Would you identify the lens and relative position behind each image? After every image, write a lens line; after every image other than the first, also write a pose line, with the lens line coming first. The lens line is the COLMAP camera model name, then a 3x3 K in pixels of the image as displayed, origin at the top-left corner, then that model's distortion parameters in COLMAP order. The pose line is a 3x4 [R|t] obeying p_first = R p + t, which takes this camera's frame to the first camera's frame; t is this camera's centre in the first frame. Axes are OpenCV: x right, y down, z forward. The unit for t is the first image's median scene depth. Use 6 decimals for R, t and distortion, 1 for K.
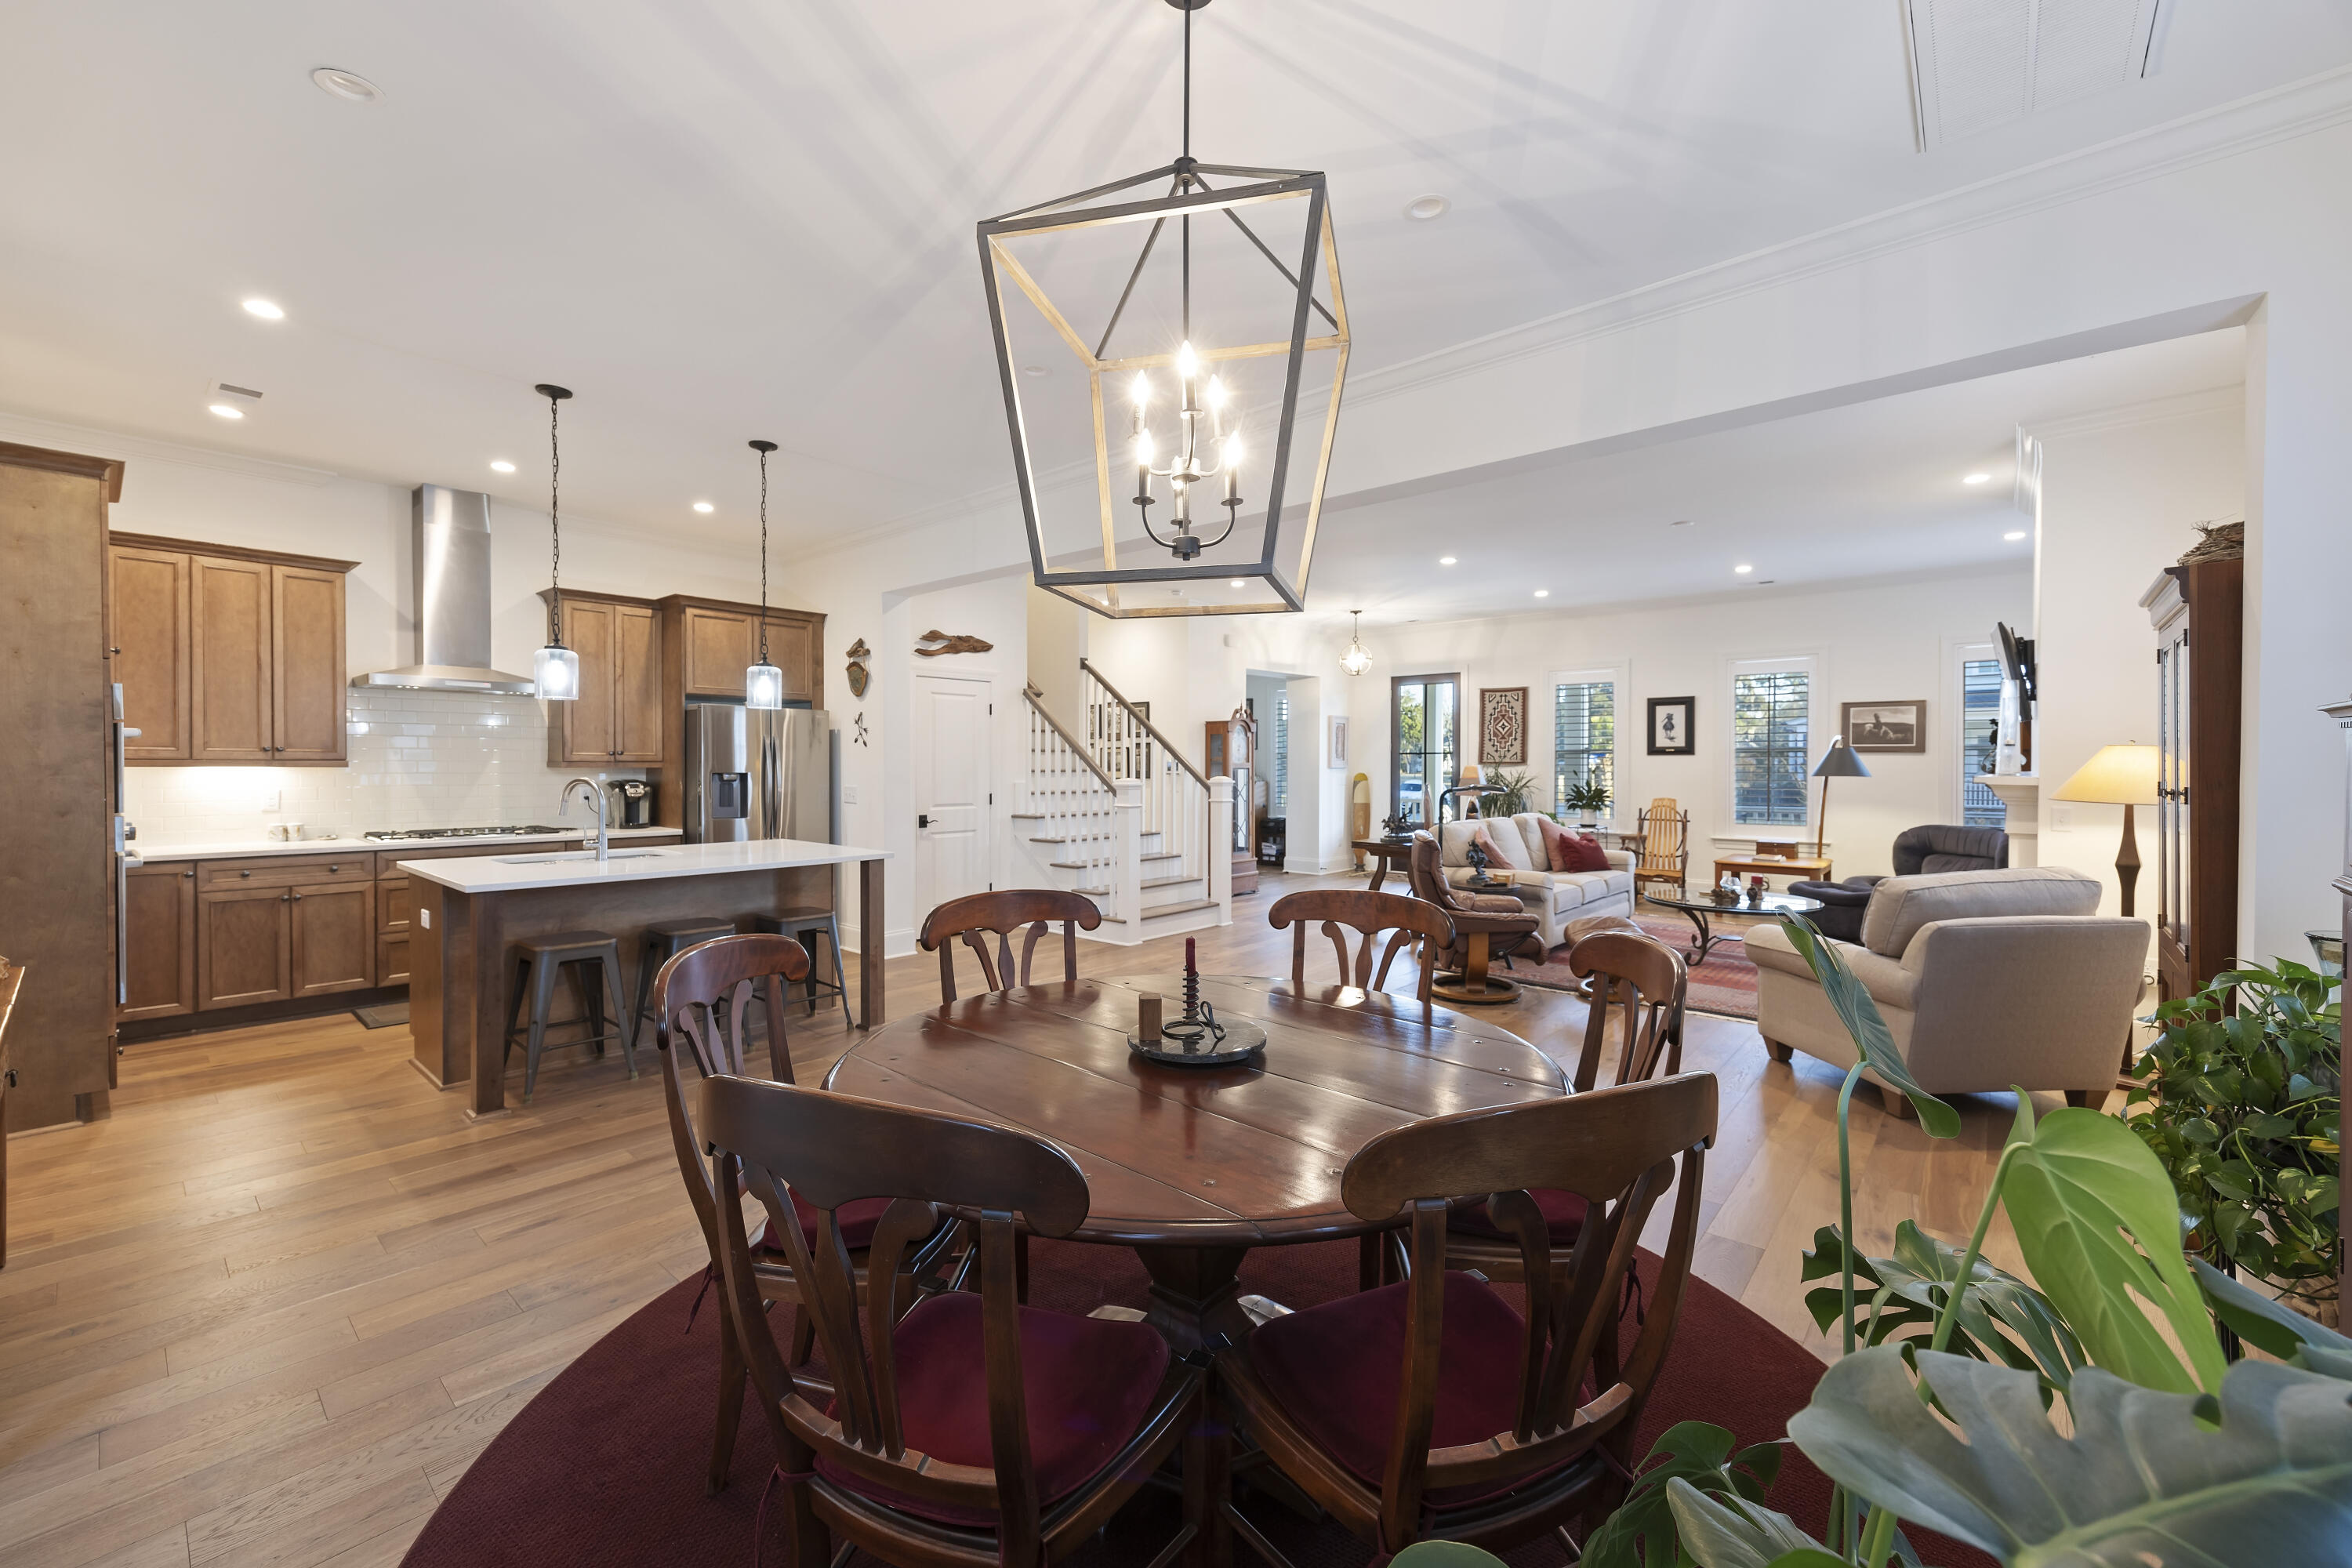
lens RADIAL K [[880.9, 0, 1231.9], [0, 880.9, 782.5], [0, 0, 1]] dist [0.008710, 0.000032]
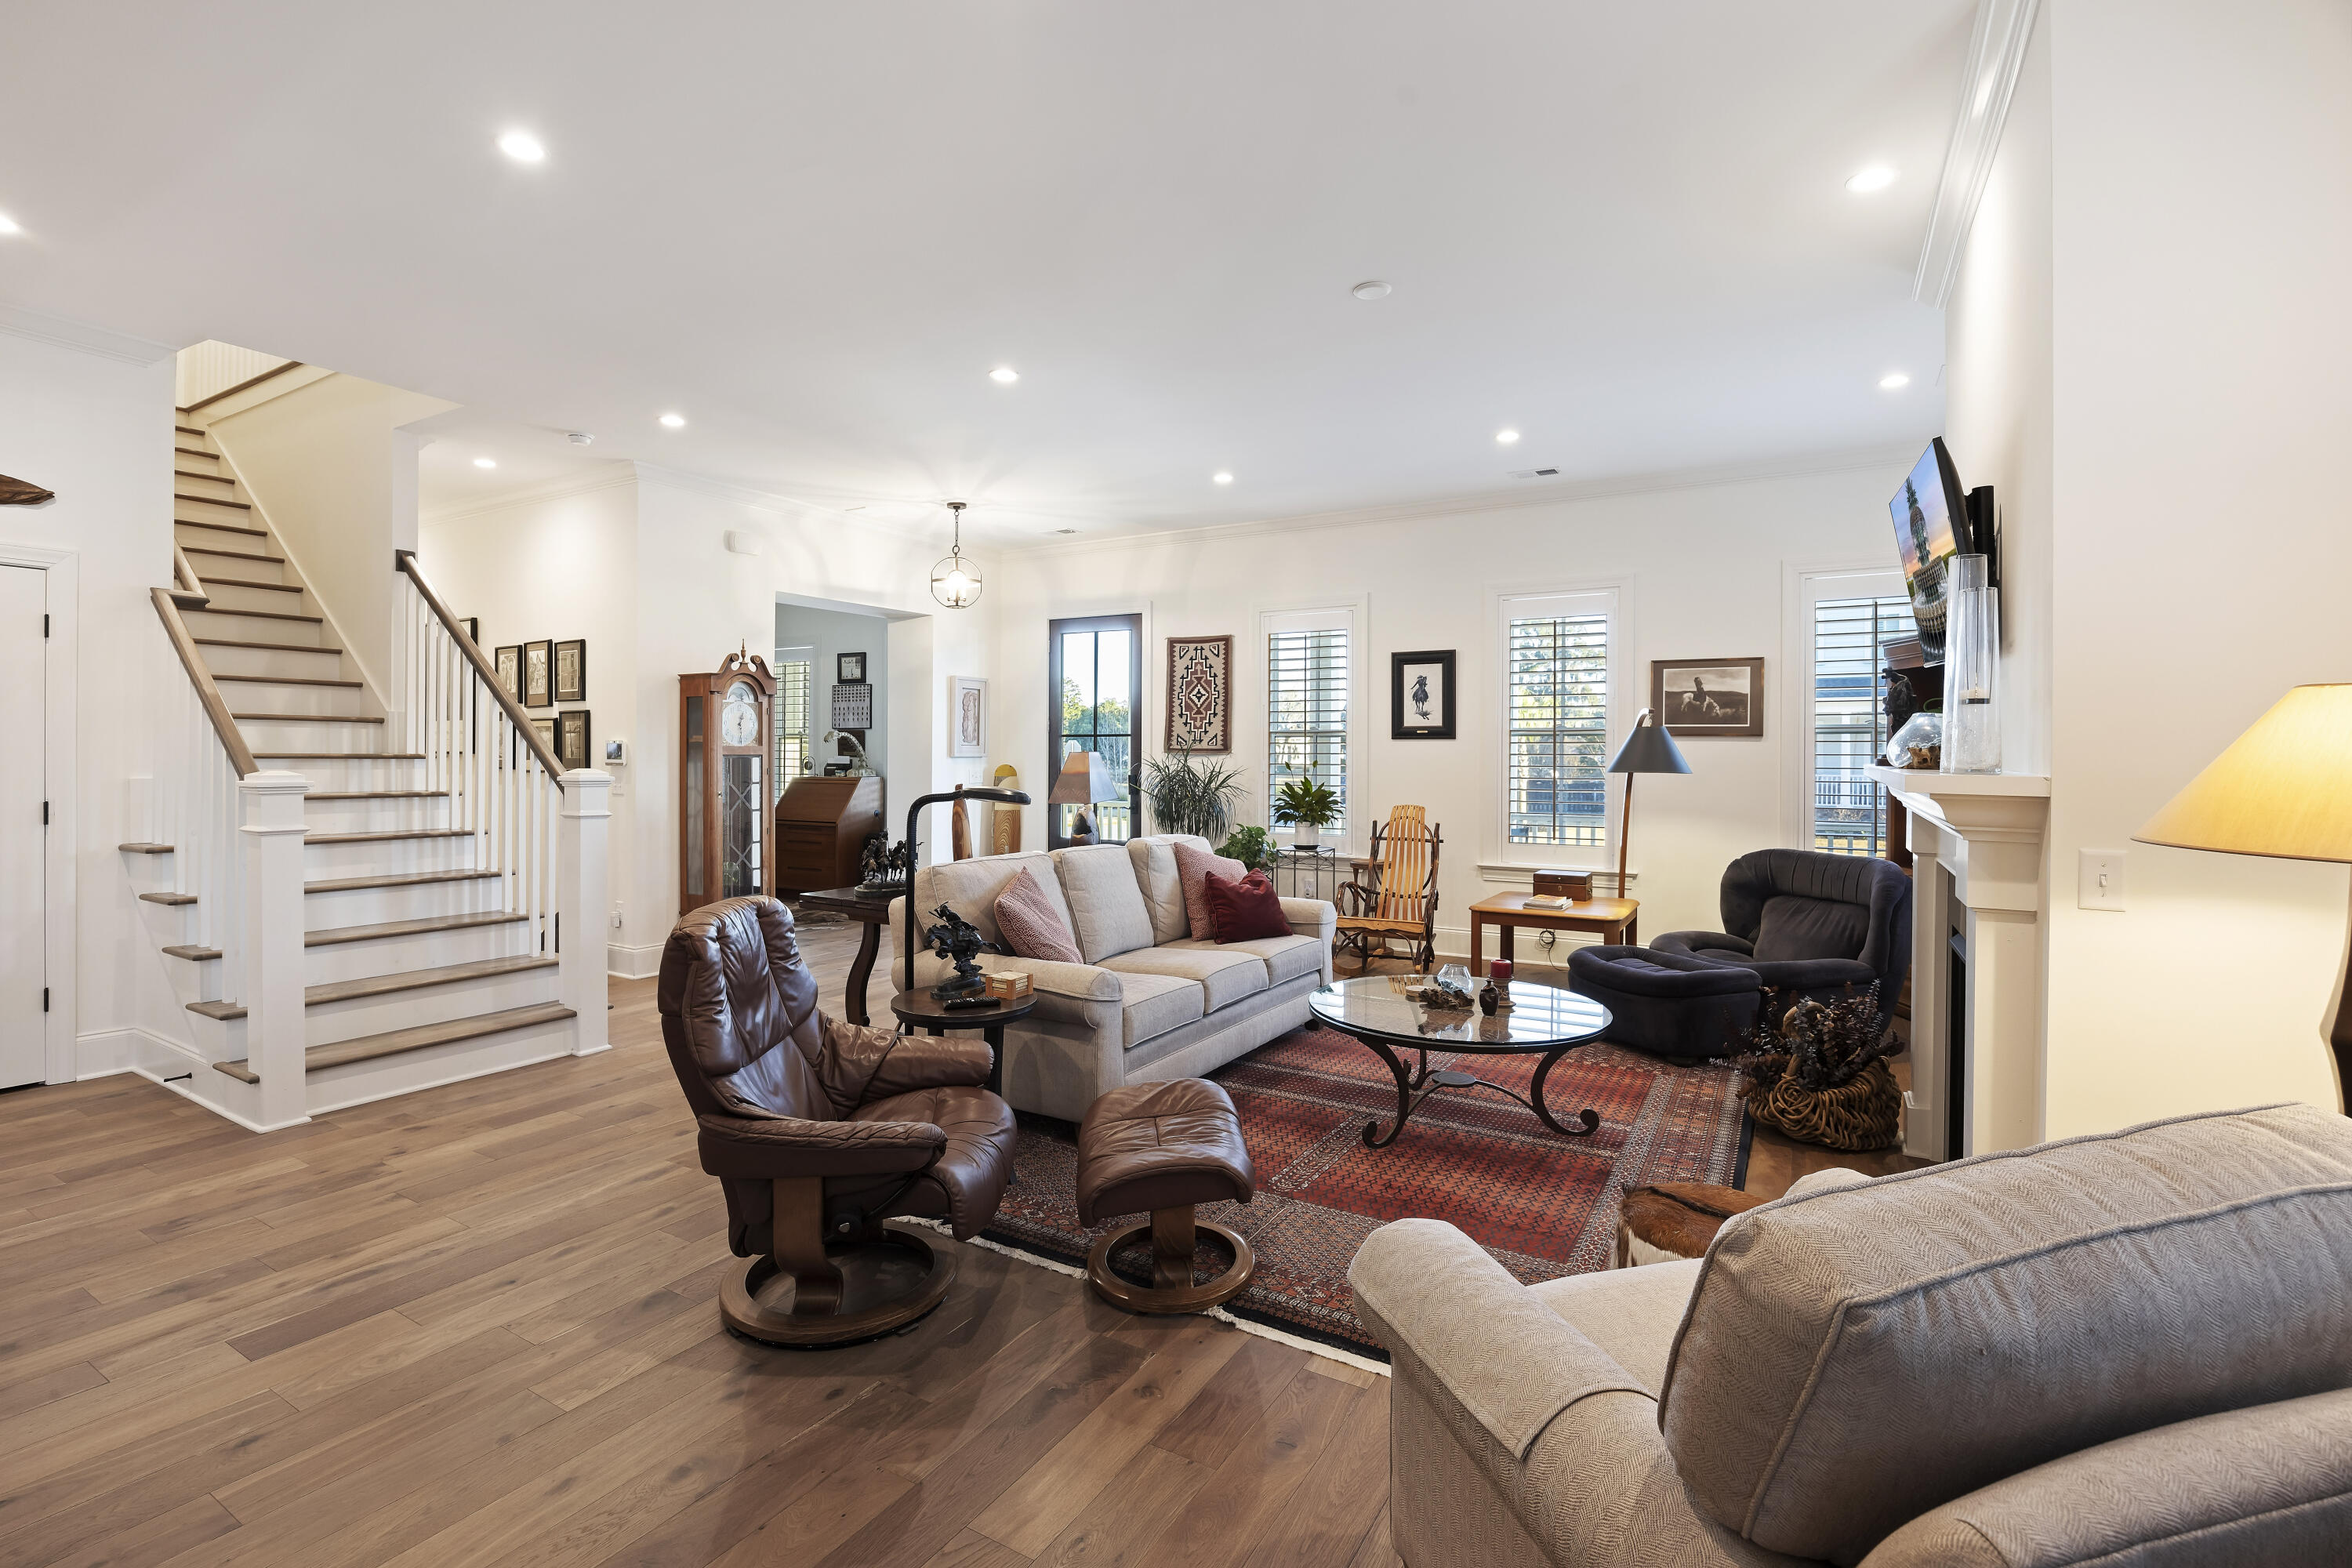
lens RADIAL K [[1131.7, 0, 1171.8], [0, 1131.7, 767.1], [0, 0, 1]] dist [-0.012301, 0.000526]
pose [[0.981039, 0.004076, 0.193768, 0.167122], [-0.002302, 0.999953, -0.009380, -0.002025], [-0.193797, 0.008756, 0.981003, 0.232356]]
